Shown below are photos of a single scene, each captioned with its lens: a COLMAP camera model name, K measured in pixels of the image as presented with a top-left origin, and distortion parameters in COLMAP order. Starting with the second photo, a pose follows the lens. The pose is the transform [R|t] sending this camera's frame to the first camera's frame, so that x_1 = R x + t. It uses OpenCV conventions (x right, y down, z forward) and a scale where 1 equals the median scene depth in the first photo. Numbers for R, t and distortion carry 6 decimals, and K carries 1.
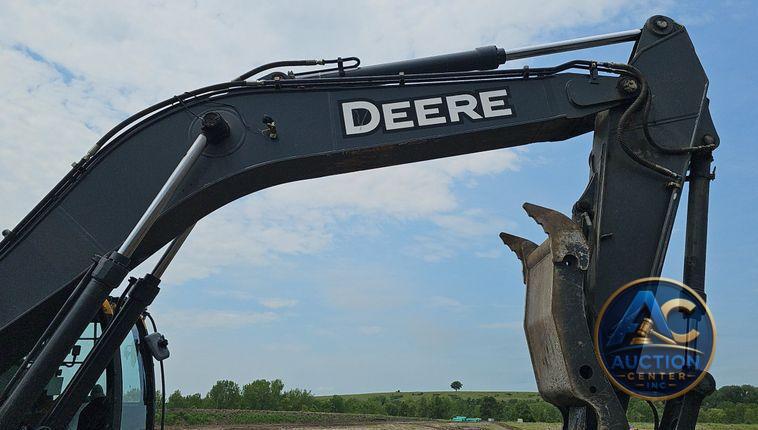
lens RADIAL K [[587.1, 0, 379.1], [0, 587.1, 159.1], [0, 0, 1]] dist [0.033844, -0.005867]
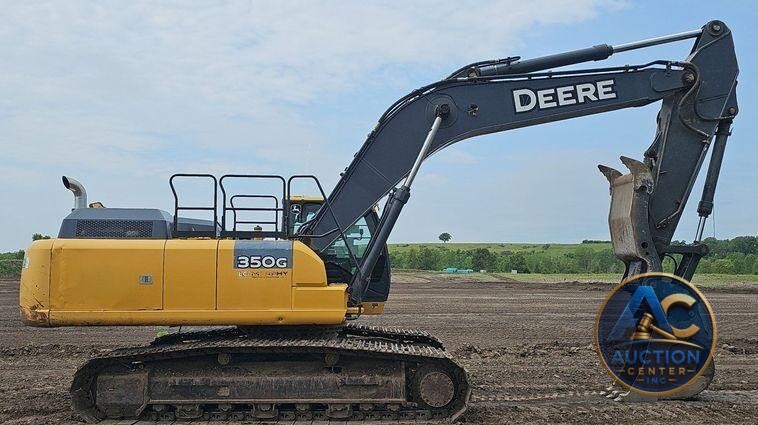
lens RADIAL K [[692.5, 0, 378.8], [0, 692.5, 224.8], [0, 0, 1]] dist [0.016079, -0.003465]
pose [[0.999801, -0.002874, 0.019752, -0.473075], [-0.003967, 0.941242, 0.337709, -0.391688], [-0.019562, -0.337720, 0.941043, -0.924168]]
